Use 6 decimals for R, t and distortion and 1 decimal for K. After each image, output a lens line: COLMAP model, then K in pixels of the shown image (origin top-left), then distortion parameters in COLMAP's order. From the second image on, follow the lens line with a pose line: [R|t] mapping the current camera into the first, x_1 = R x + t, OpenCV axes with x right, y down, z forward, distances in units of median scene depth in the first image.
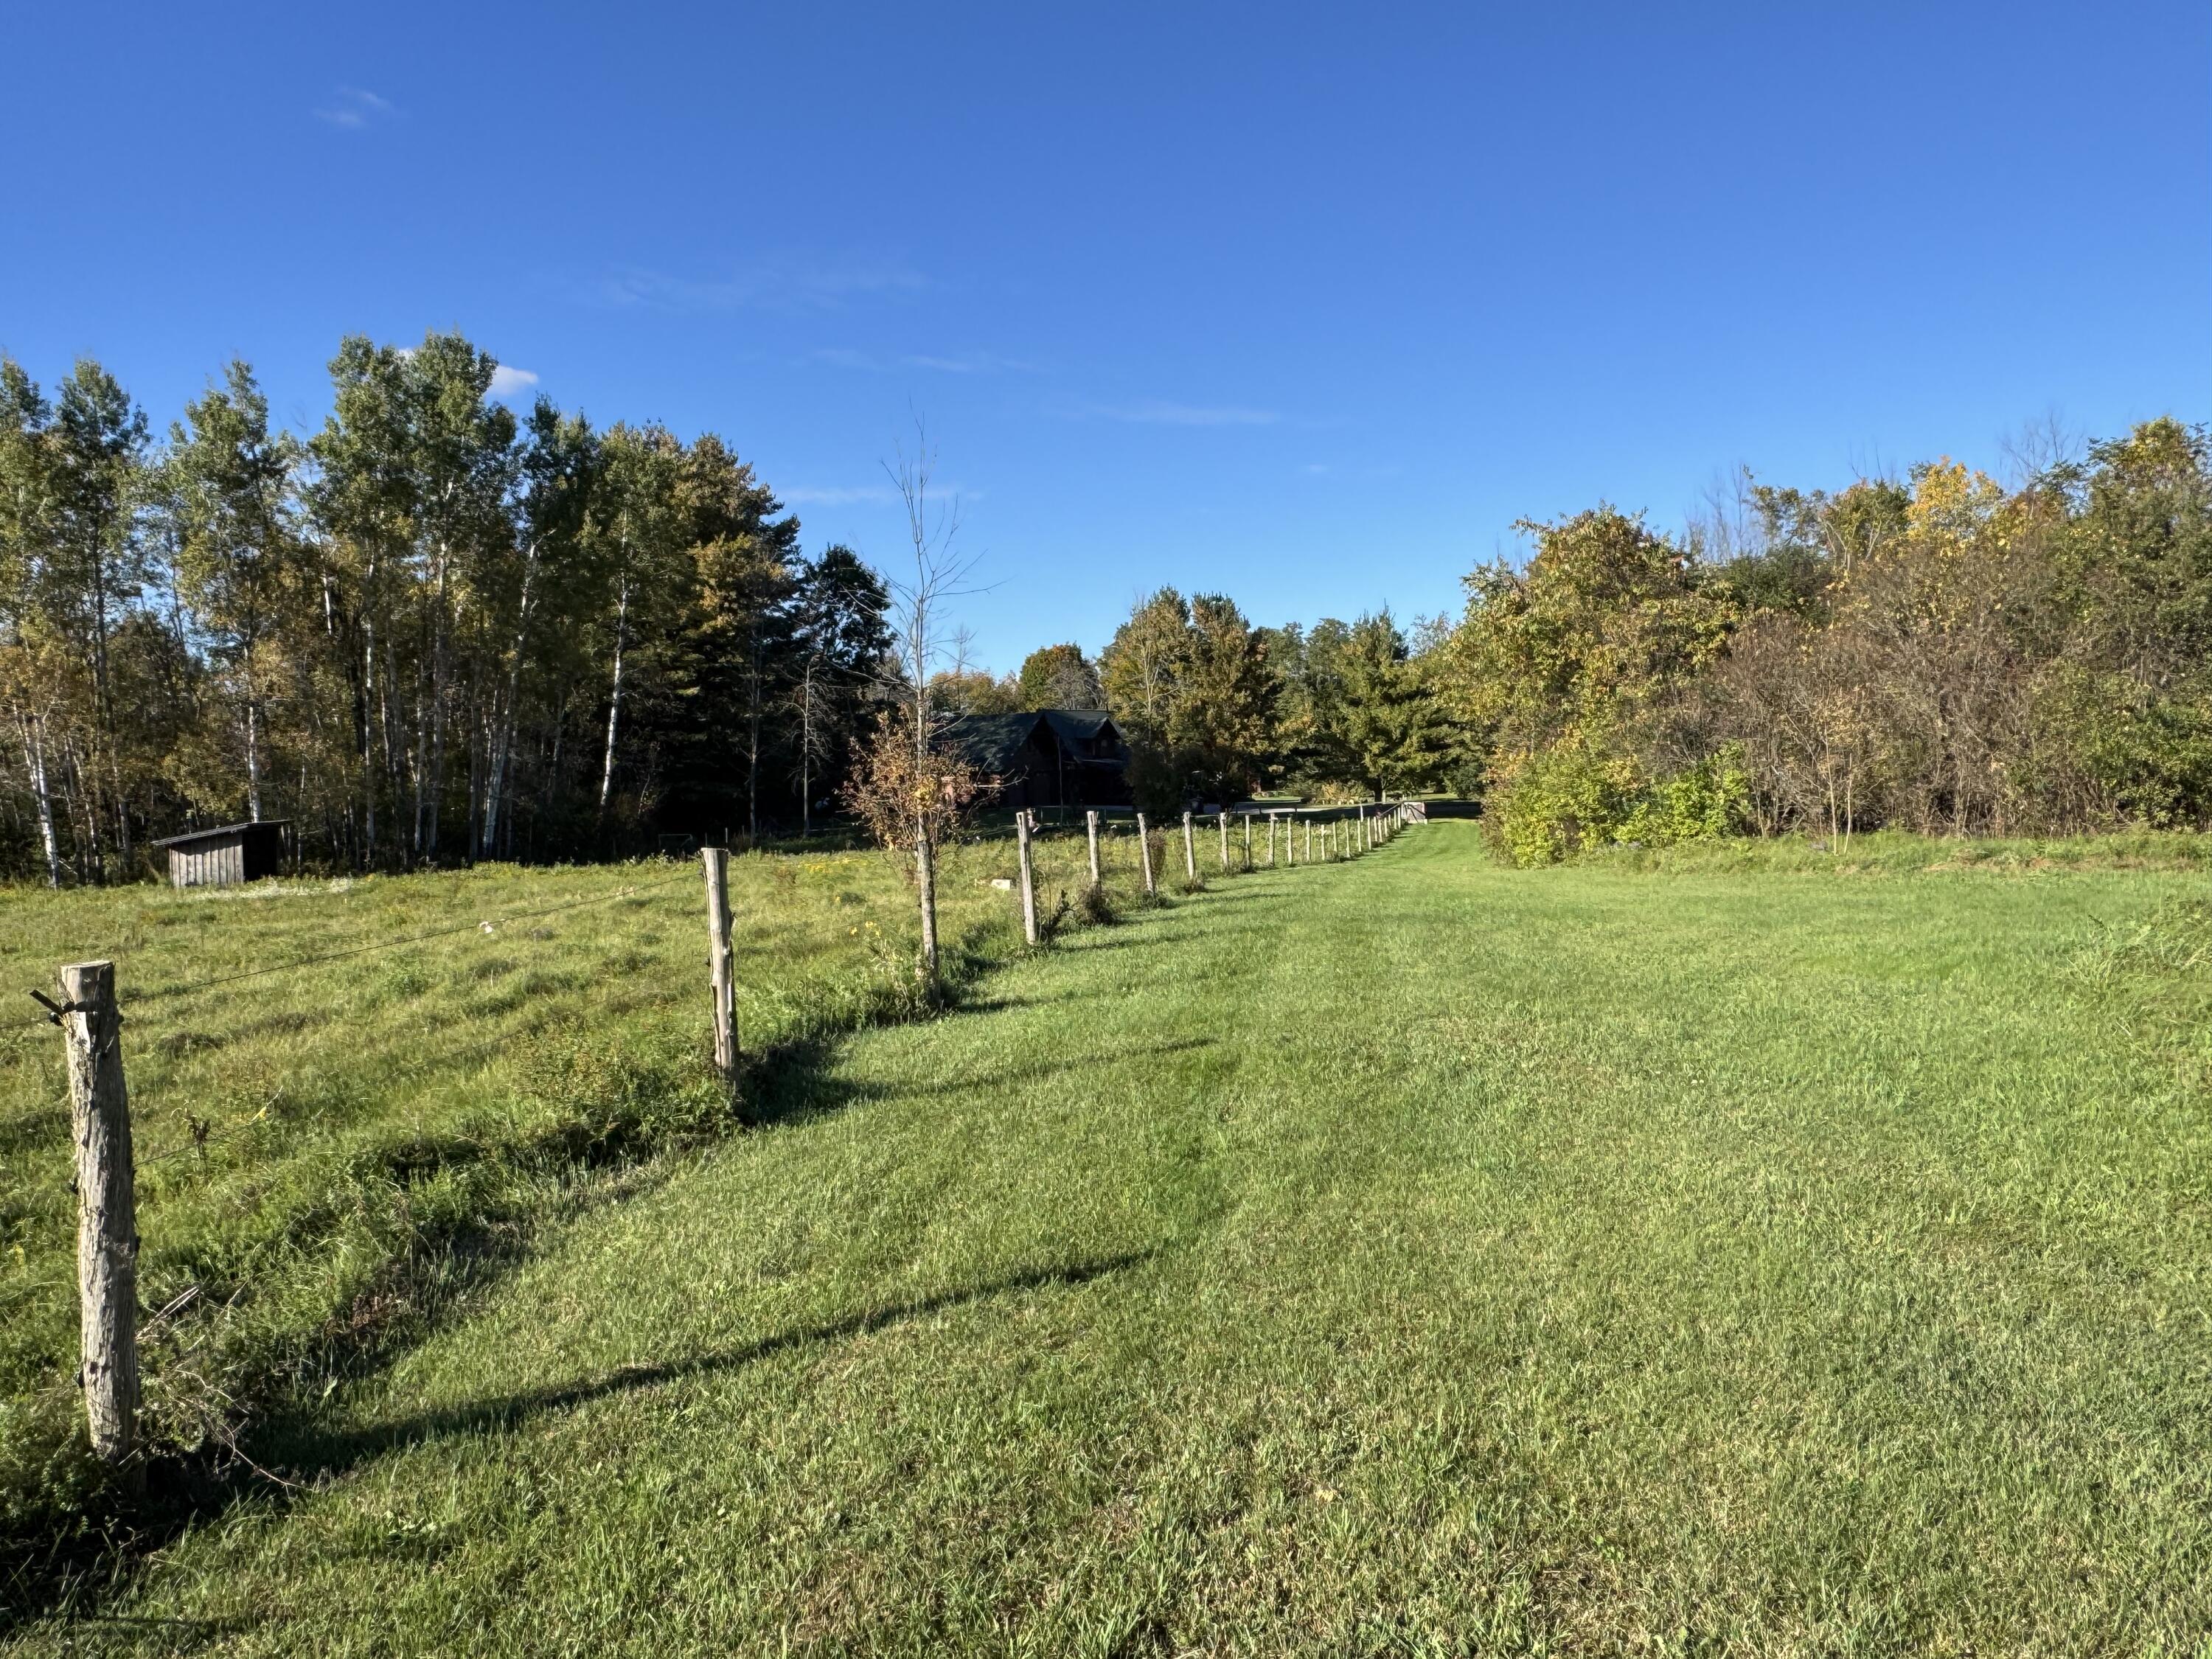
lens RADIAL K [[1569.0, 0, 1106.0], [0, 1569.0, 829.5], [0, 0, 1]] dist [-0.011417, -0.001779]
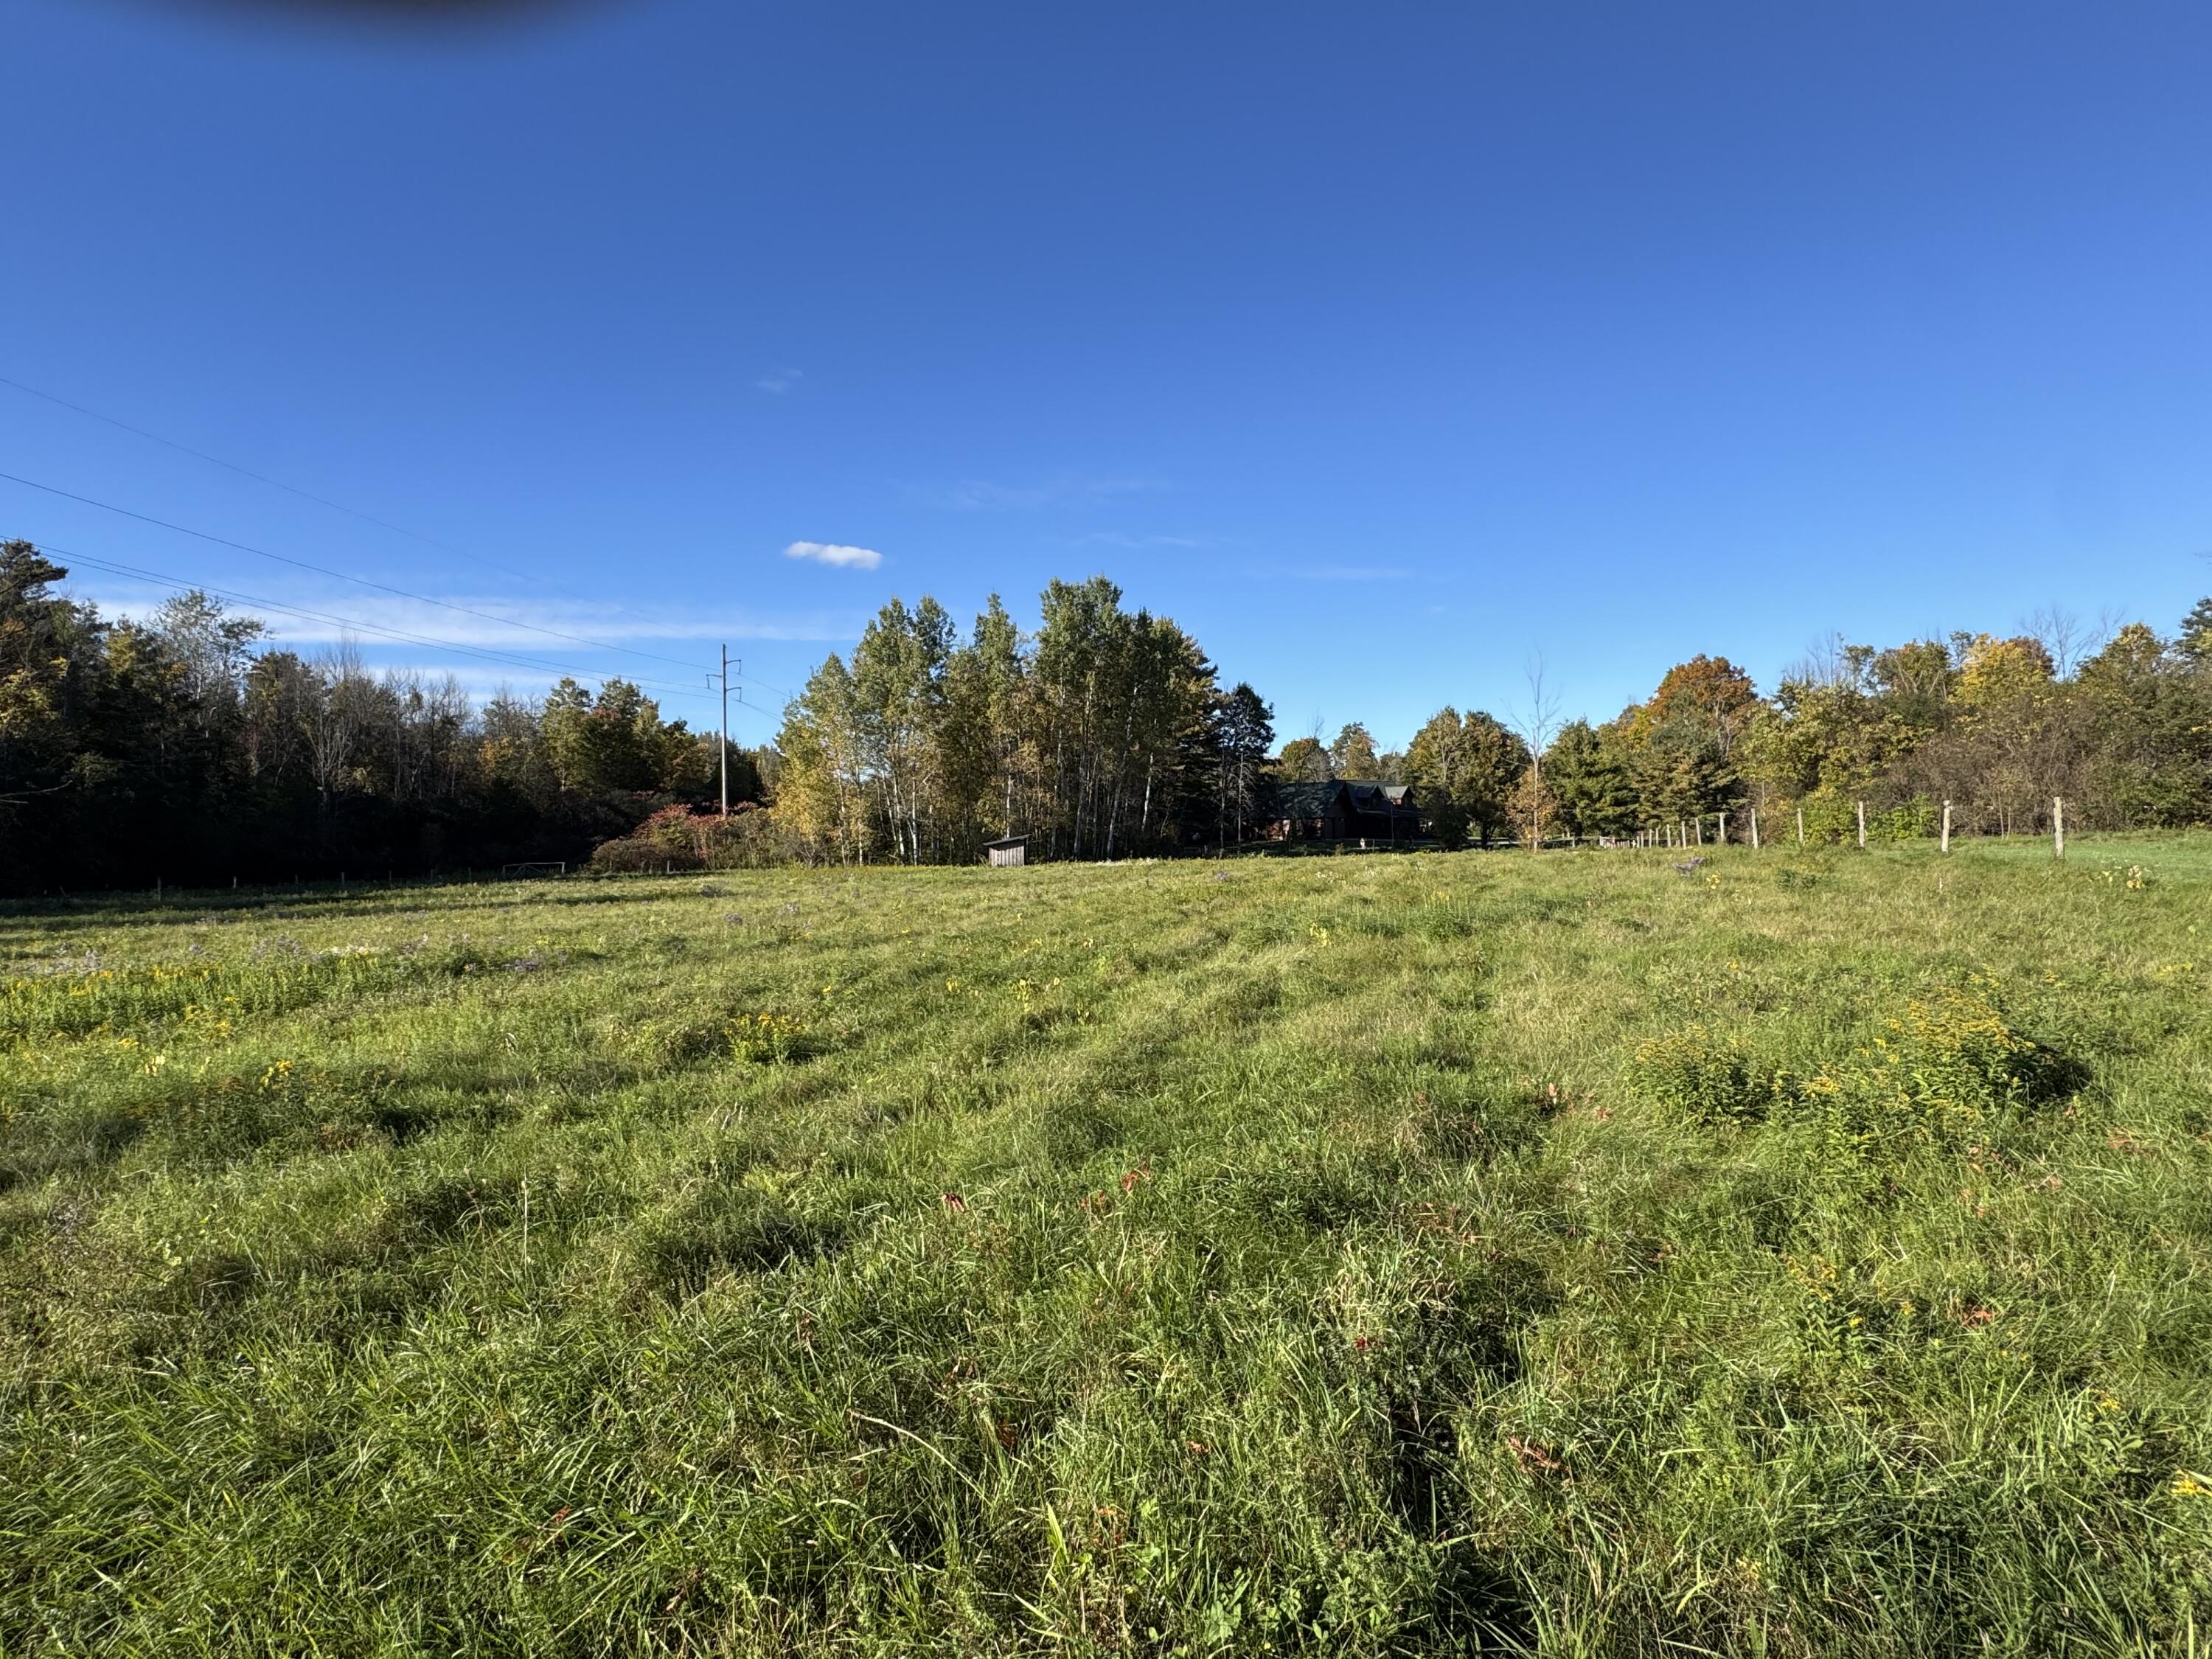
lens RADIAL K [[1084.7, 0, 1106.0], [0, 1084.7, 829.5], [0, 0, 1]] dist [-0.018766, 0.000298]
pose [[0.988309, 0.011392, -0.152040, -0.148447], [-0.016148, 0.999417, -0.030089, 0.016898], [0.151608, 0.032192, 0.987916, -0.187801]]
